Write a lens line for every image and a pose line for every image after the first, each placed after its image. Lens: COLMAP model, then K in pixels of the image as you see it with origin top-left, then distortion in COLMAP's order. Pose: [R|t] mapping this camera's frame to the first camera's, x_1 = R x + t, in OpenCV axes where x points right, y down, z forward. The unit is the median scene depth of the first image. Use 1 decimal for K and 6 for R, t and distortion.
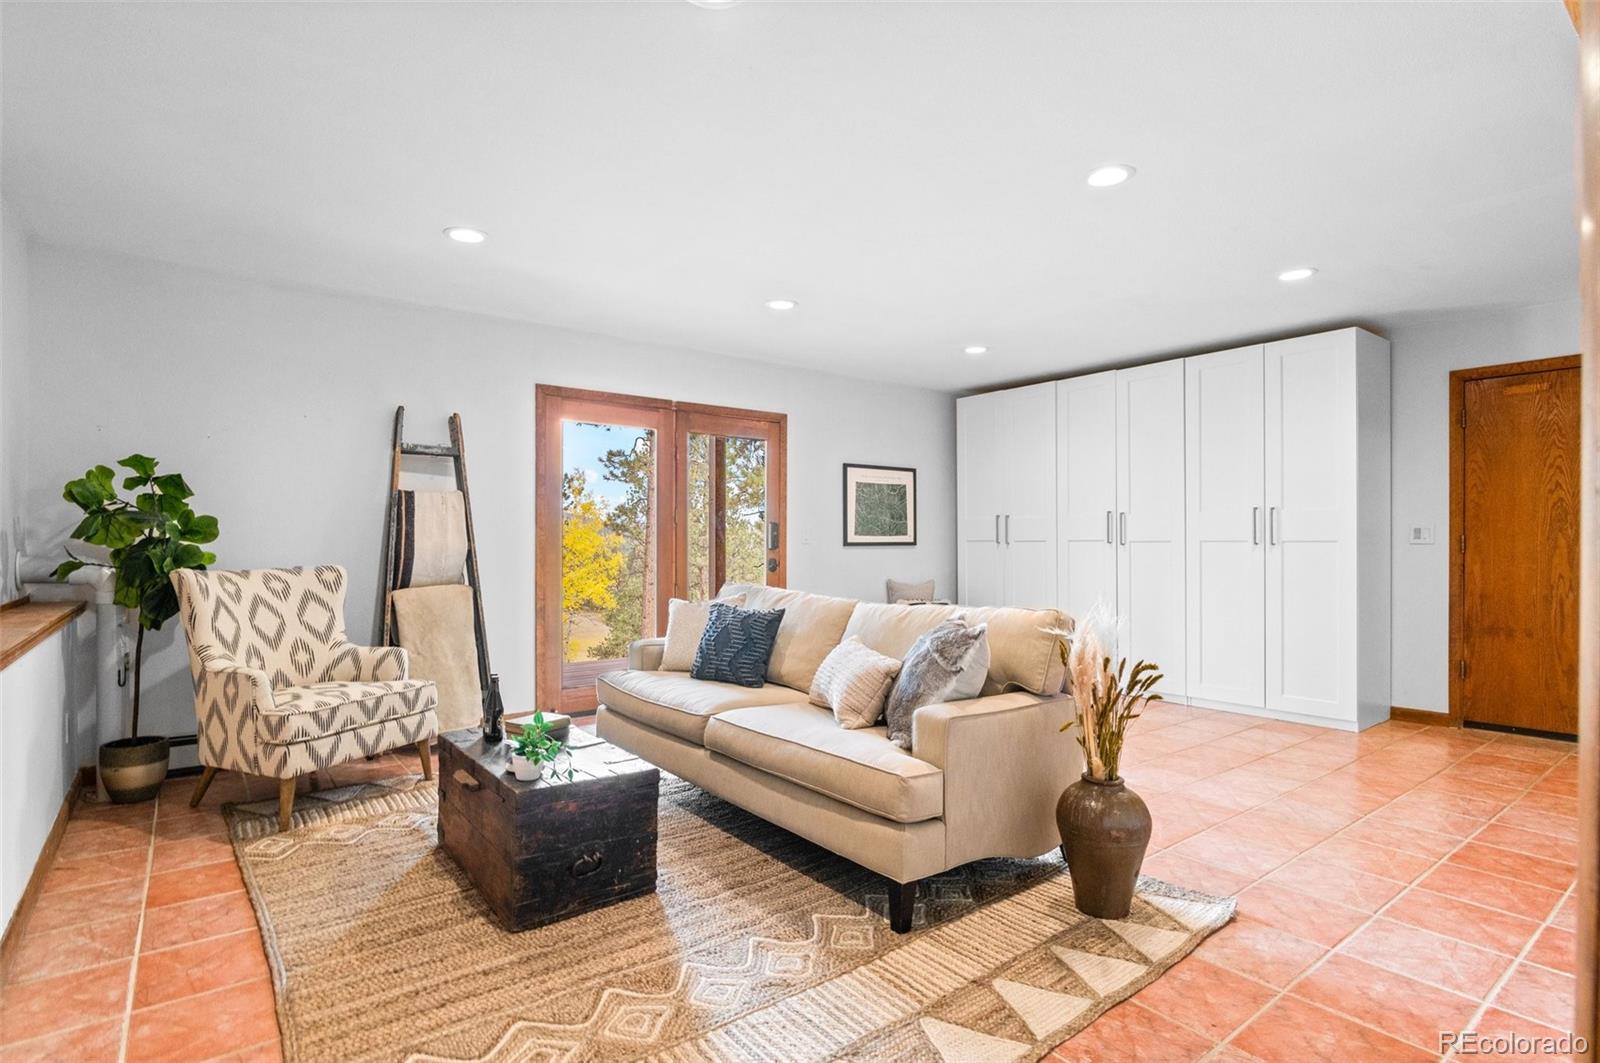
lens RADIAL K [[803.7, 0, 798.3], [0, 803.7, 535.5], [0, 0, 1]] dist [-0.017541, 0.000324]
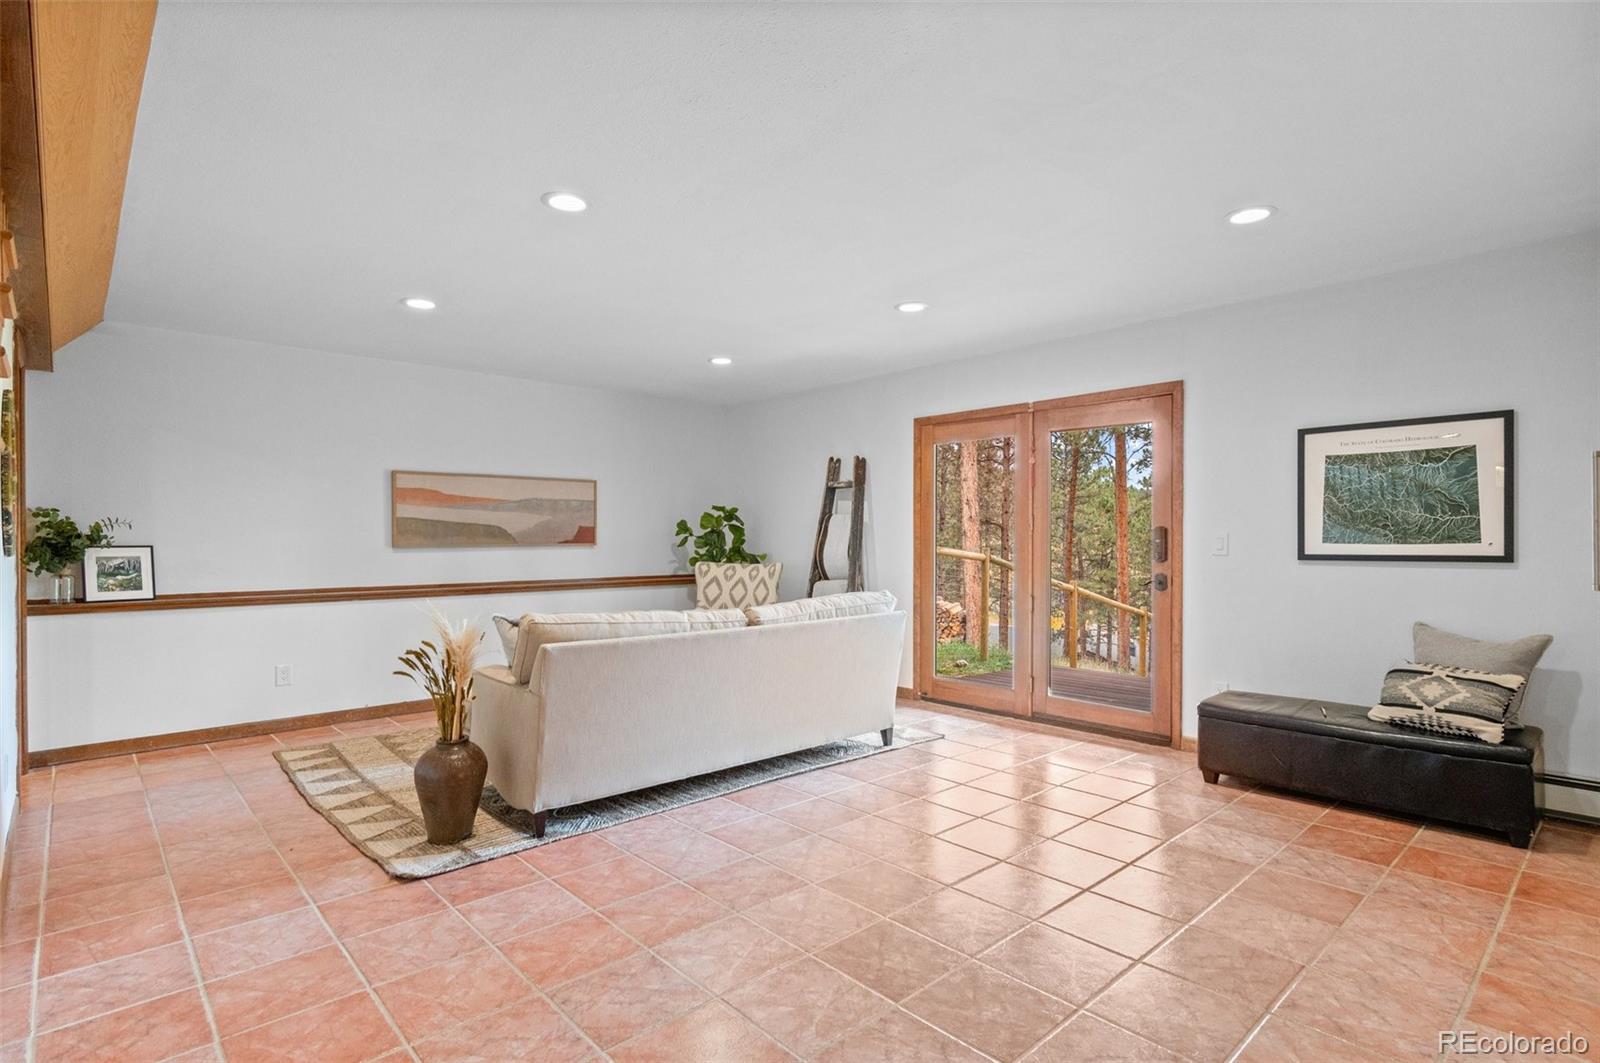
lens RADIAL K [[803.7, 0, 804.7], [0, 803.7, 534.0], [0, 0, 1]] dist [-0.017541, 0.000324]
pose [[0.090575, -0.009886, -0.995841, 0.673429], [0.006581, 0.999935, -0.009328, -0.003849], [0.995868, -0.005709, 0.090635, 0.568527]]
